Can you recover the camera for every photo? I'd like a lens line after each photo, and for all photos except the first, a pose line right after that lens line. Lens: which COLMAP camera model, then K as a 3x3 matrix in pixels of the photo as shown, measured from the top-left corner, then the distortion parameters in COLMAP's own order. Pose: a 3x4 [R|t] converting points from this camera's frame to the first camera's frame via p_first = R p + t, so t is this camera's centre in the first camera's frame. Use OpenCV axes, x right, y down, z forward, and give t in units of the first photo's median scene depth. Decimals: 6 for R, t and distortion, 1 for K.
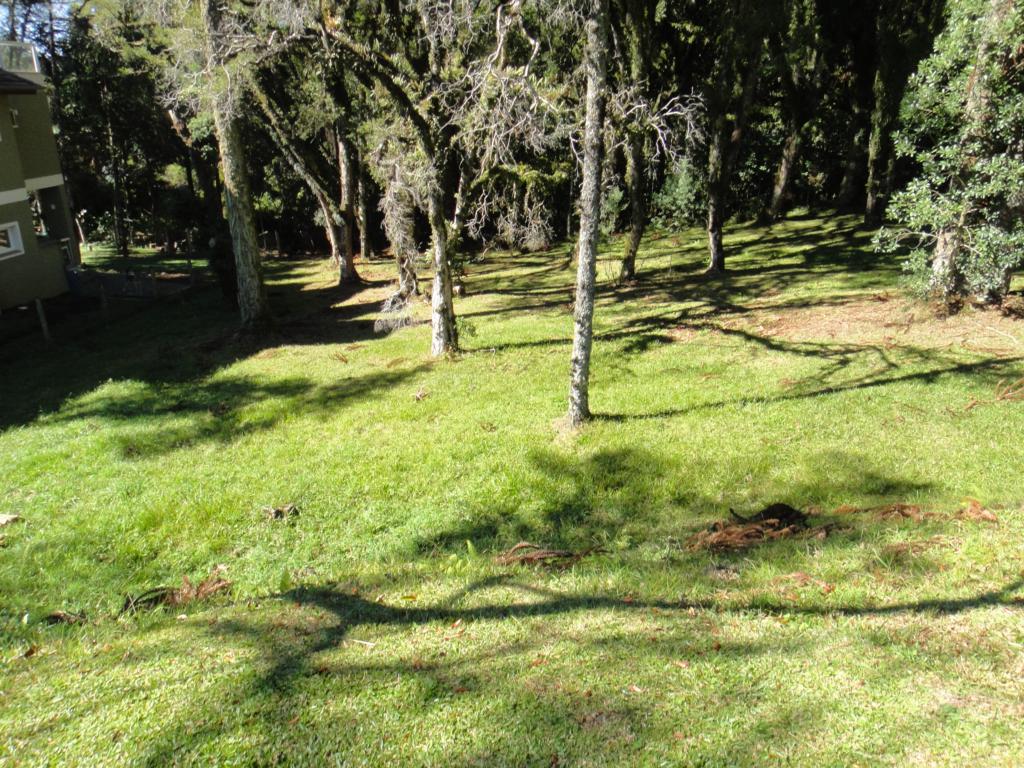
lens RADIAL K [[754.3, 0, 510.2], [0, 754.3, 391.2], [0, 0, 1]] dist [0.004393, 0.000203]
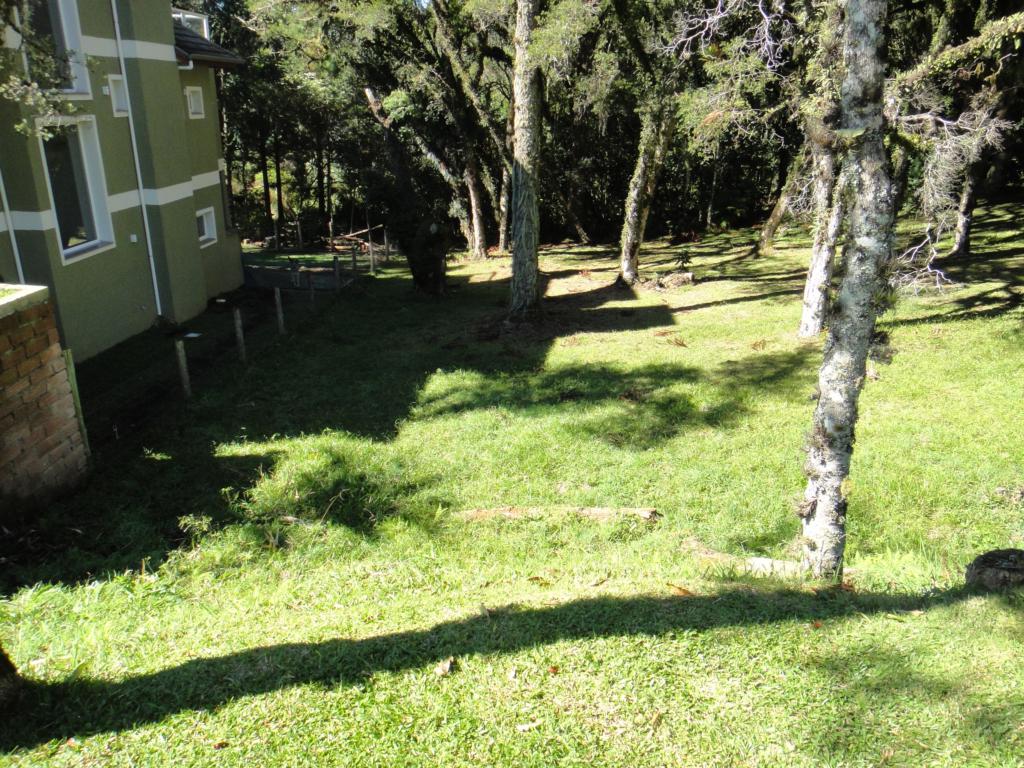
lens RADIAL K [[754.3, 0, 510.2], [0, 754.3, 391.2], [0, 0, 1]] dist [0.004393, 0.000203]
pose [[0.996677, -0.020111, 0.078930, -0.534380], [0.020789, 0.999754, -0.007779, 0.019786], [-0.078754, 0.009394, 0.996850, 0.089086]]
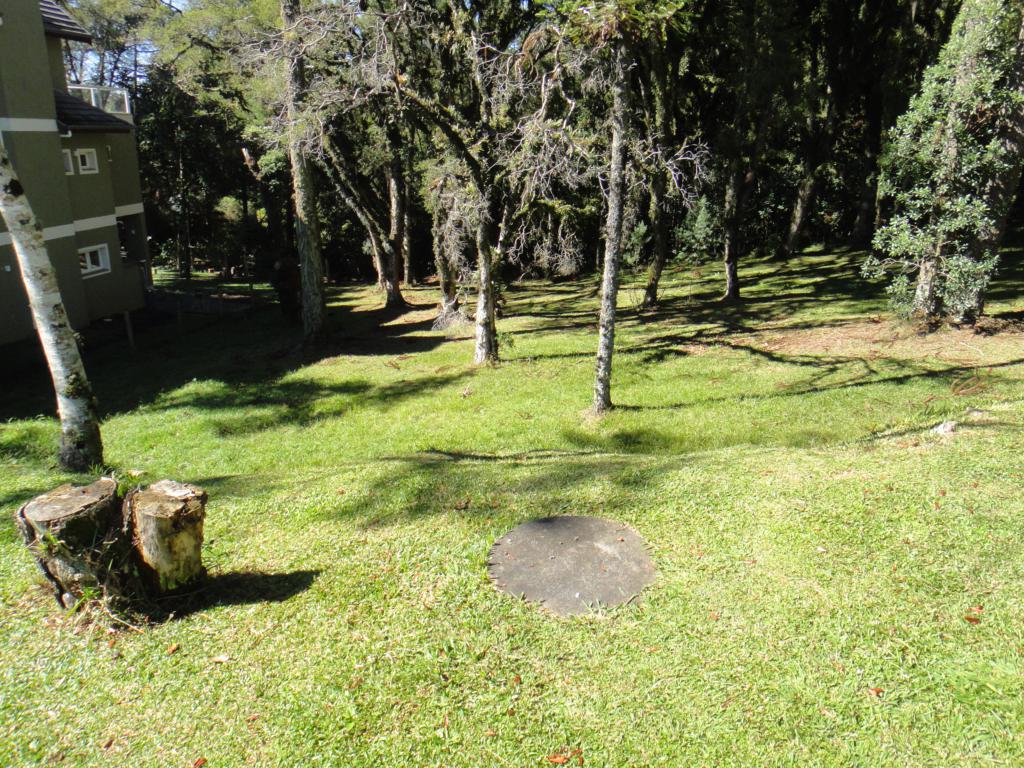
lens RADIAL K [[755.8, 0, 512.0], [0, 755.8, 384.0], [0, 0, 1]] dist [0.019119, 0.000841]
pose [[0.999196, 0.021702, -0.033703, -0.008423], [-0.023565, 0.998158, -0.055901, 0.046754], [0.032428, 0.056651, 0.997867, -0.139292]]
